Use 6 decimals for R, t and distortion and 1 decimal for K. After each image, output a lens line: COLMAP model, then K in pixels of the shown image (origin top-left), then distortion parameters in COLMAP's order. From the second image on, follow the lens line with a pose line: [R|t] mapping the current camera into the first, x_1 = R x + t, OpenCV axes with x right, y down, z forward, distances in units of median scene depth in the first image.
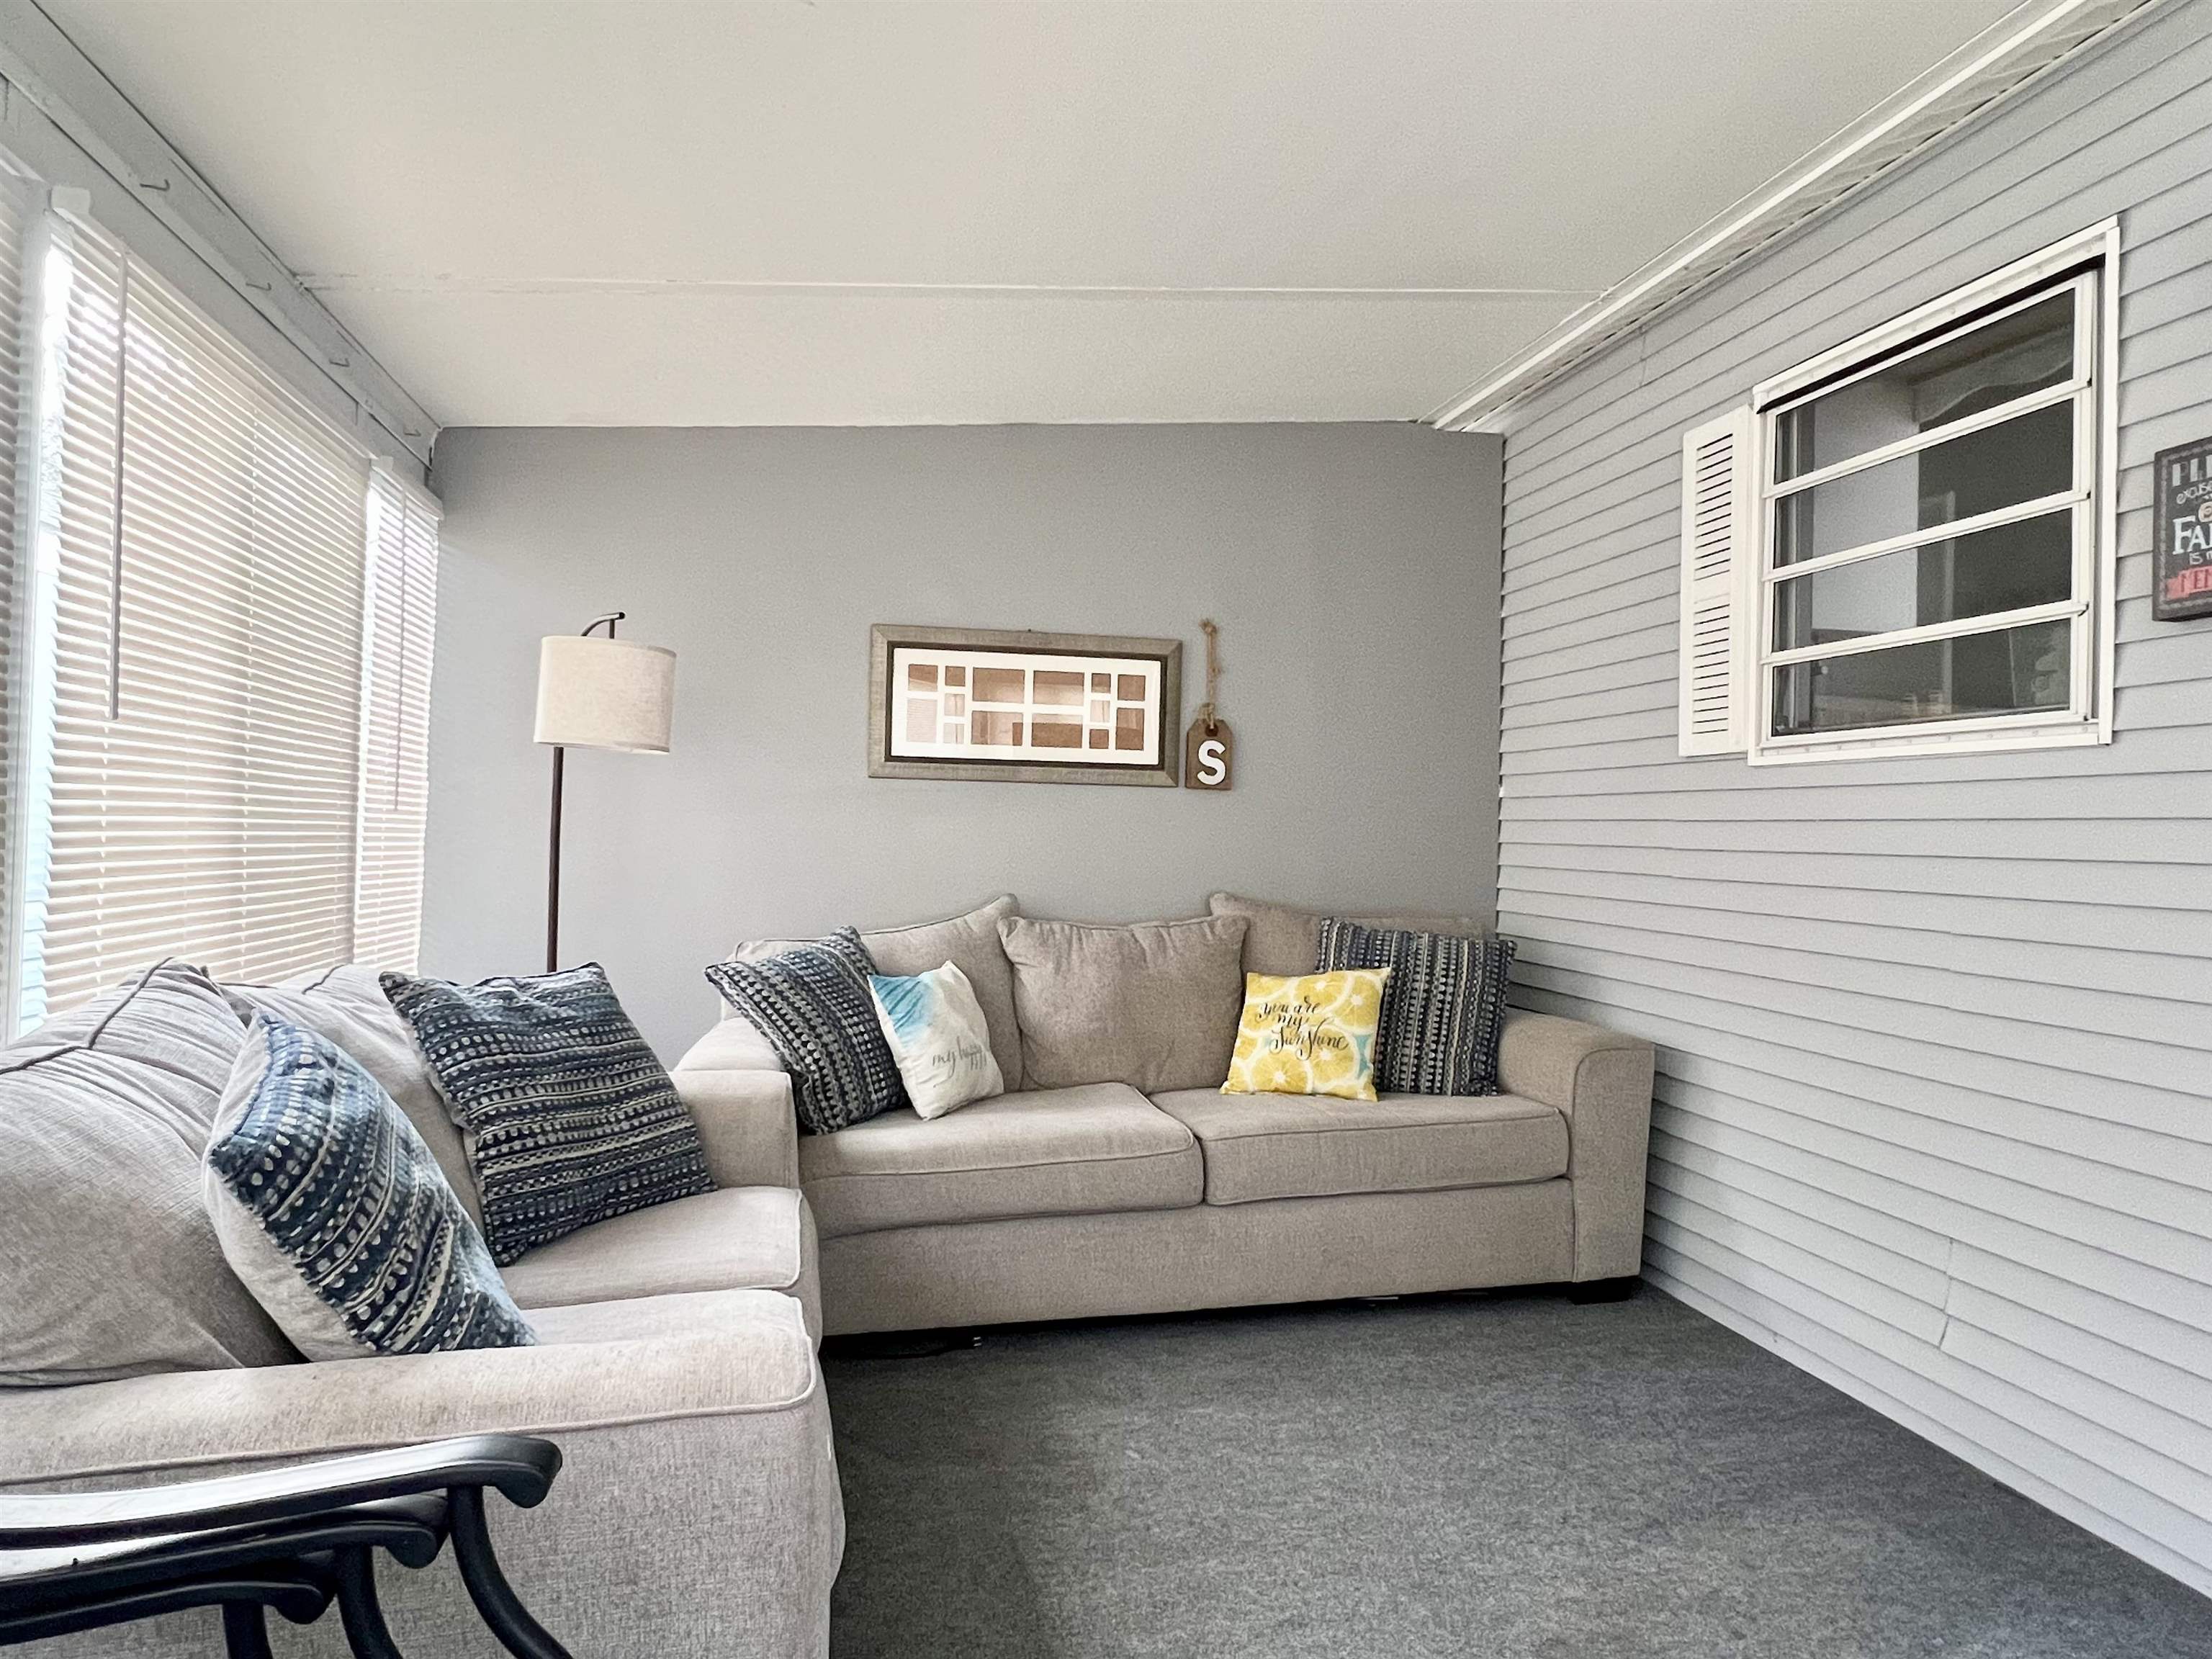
lens RADIAL K [[1323.8, 0, 1099.5], [0, 1323.8, 823.1], [0, 0, 1]] dist [0.002605, -0.003988]
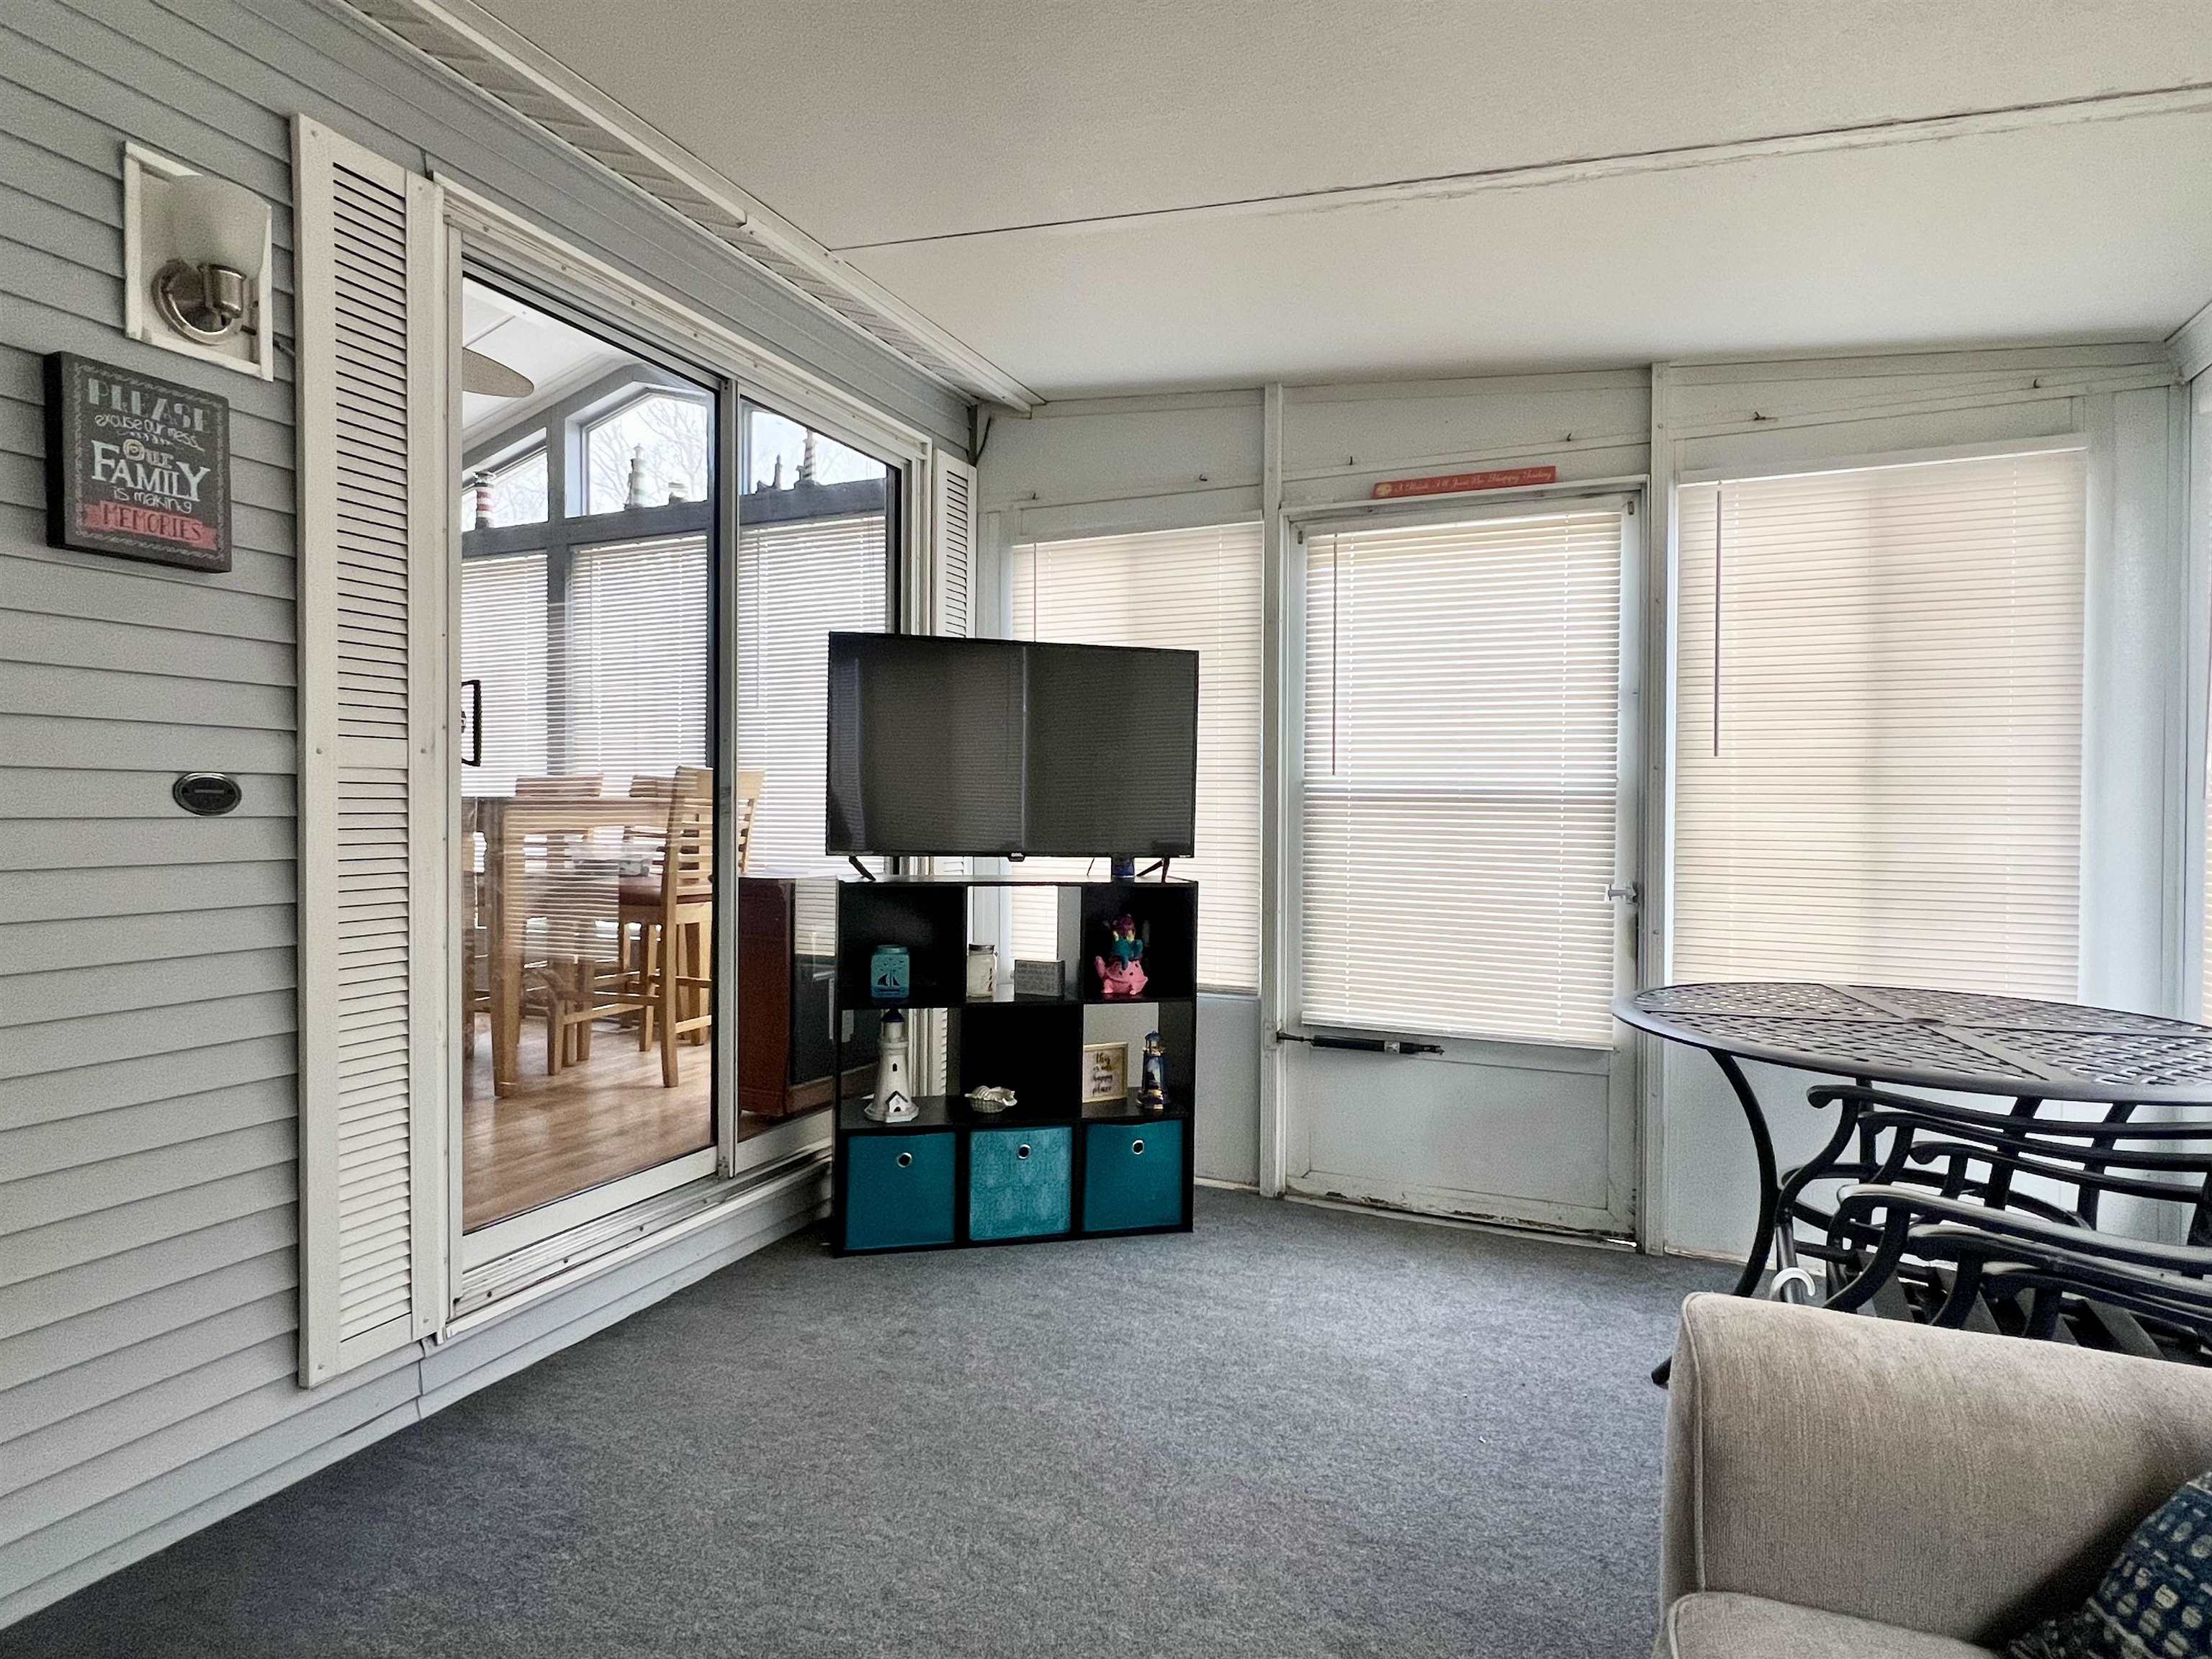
lens RADIAL K [[1193.0, 0, 1104.3], [0, 1193.0, 824.4], [0, 0, 1]] dist [0.000372, 0.001461]
pose [[-0.805696, -0.032894, 0.591415, -0.168603], [-0.025208, 0.999456, 0.021247, 0.000198], [-0.591792, 0.002210, -0.806088, 0.857427]]
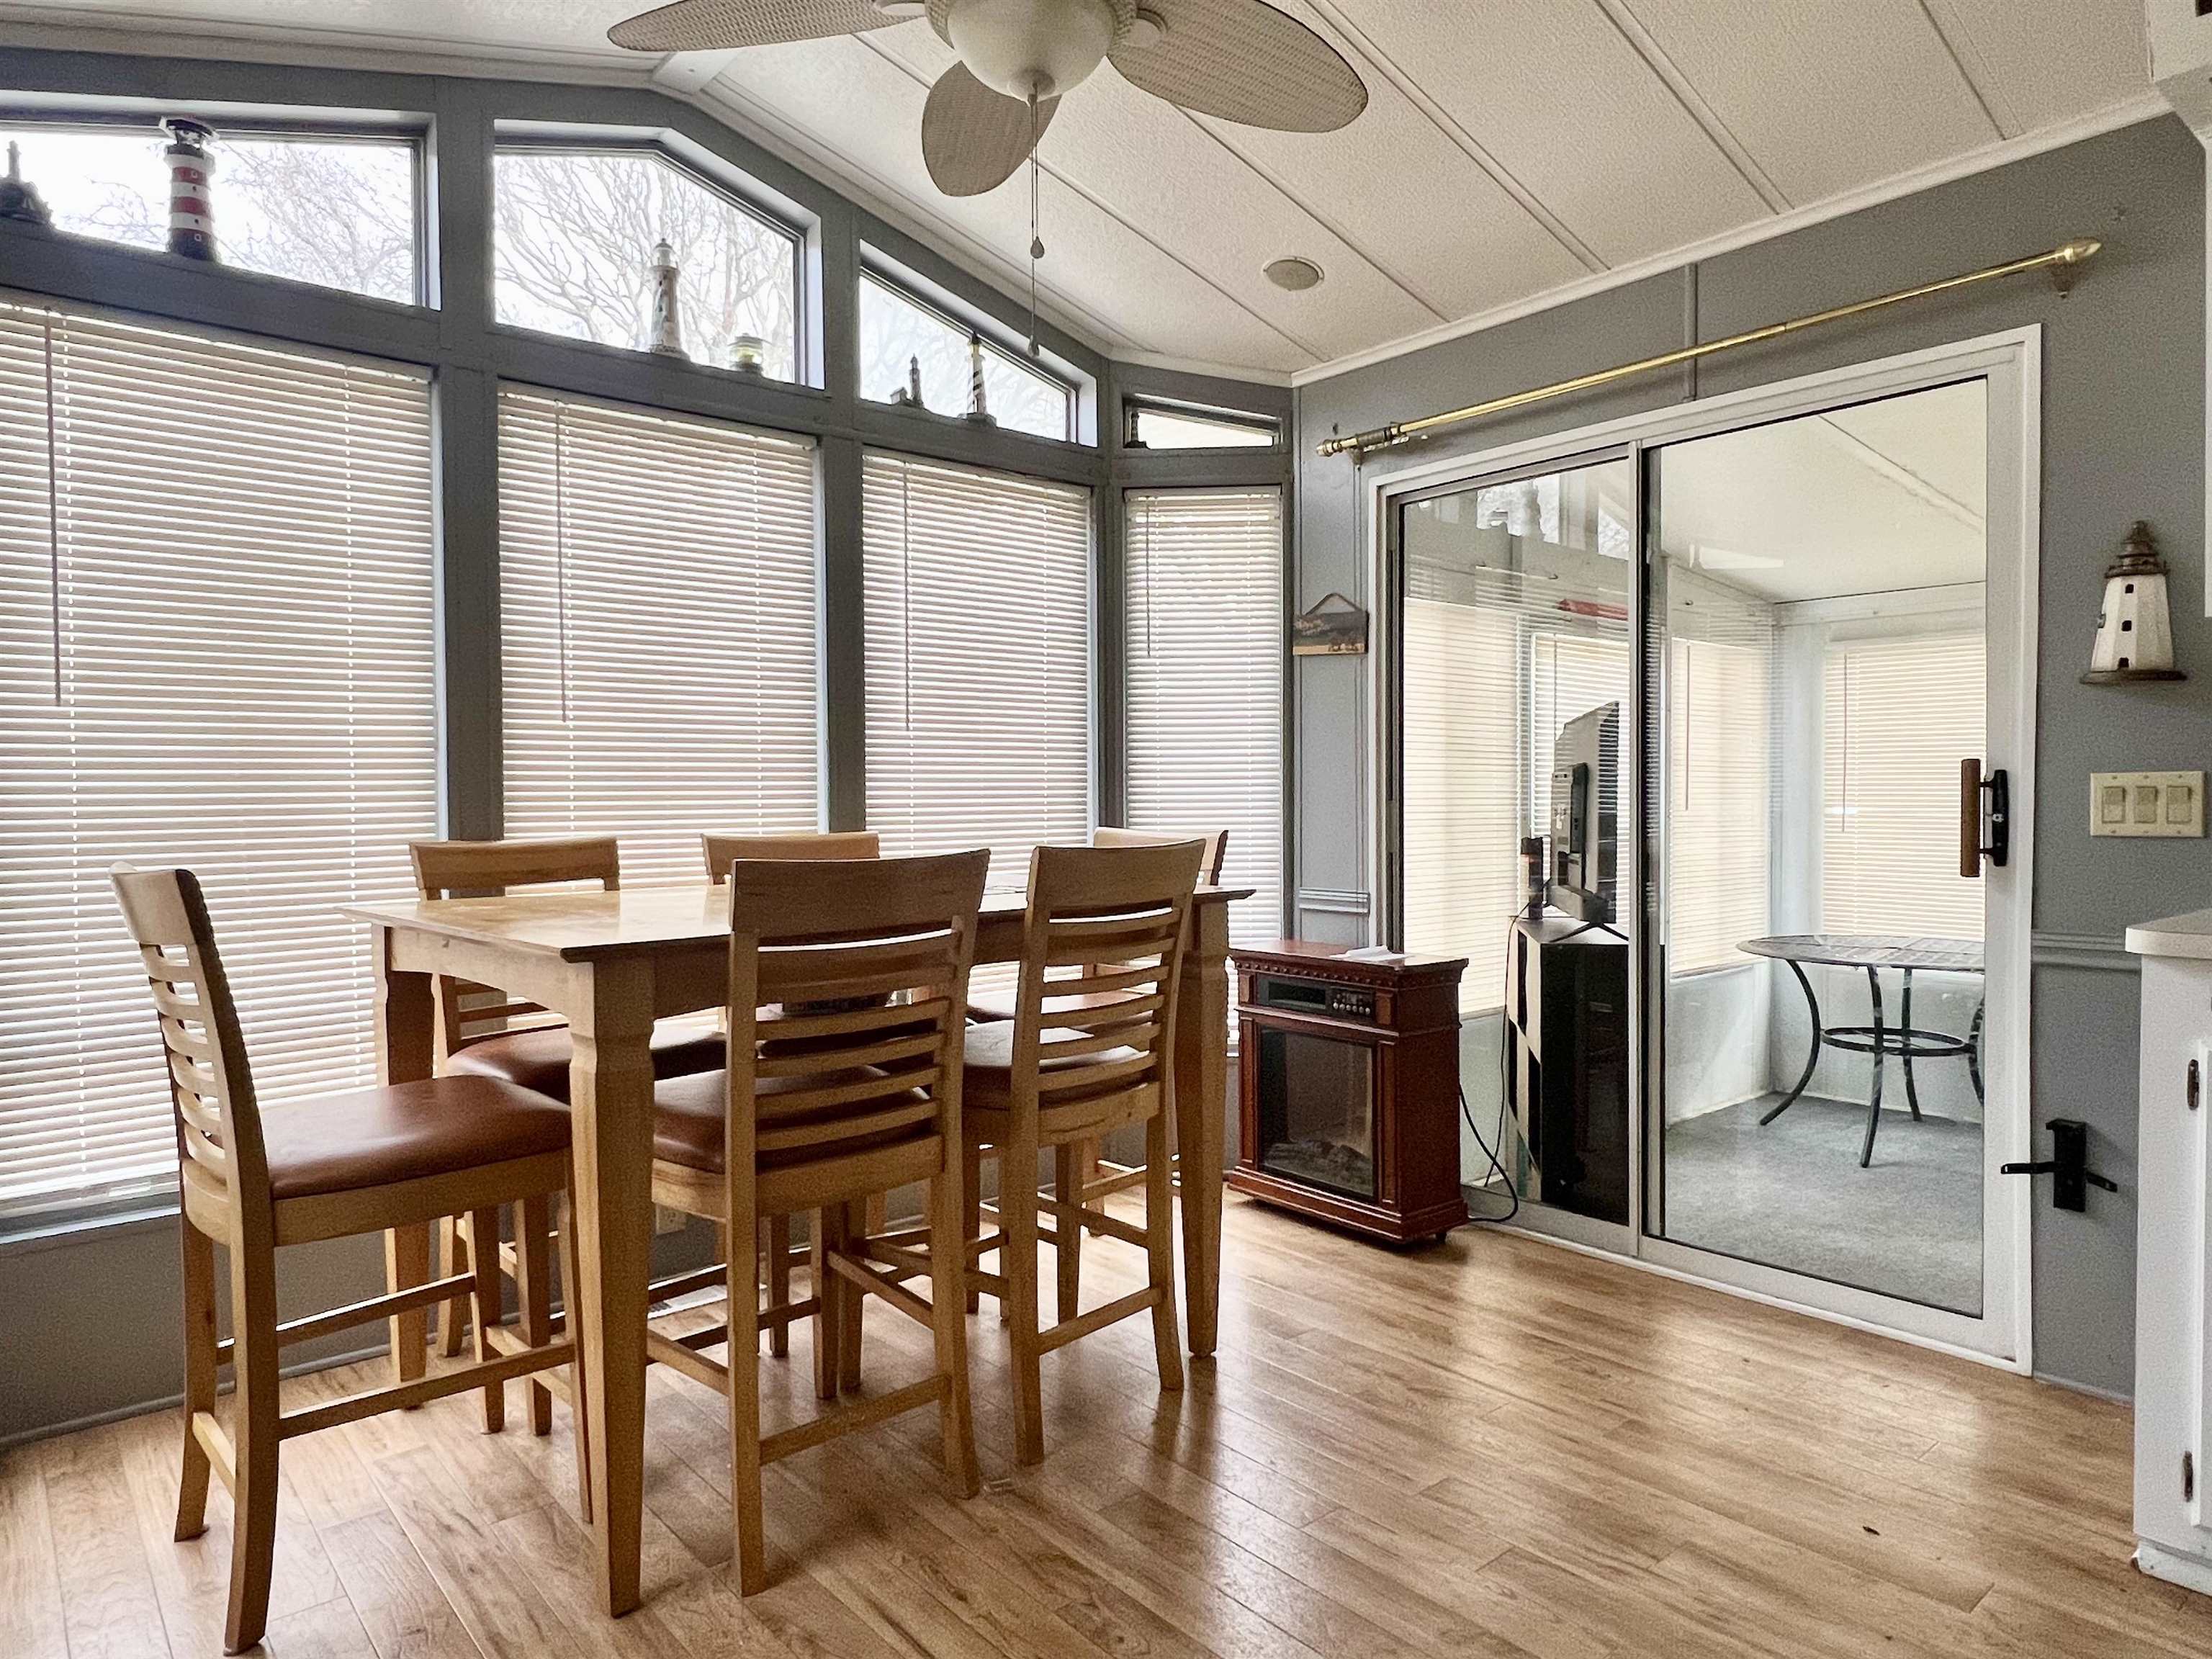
lens RADIAL K [[1307.7, 0, 1089.2], [0, 1307.7, 839.8], [0, 0, 1]] dist [-0.000091, -0.002263]
pose [[-0.883811, 0.007837, -0.467779, 1.548021], [-0.001316, 0.999814, 0.019237, -0.041220], [0.467843, 0.017618, -0.883636, 0.936364]]
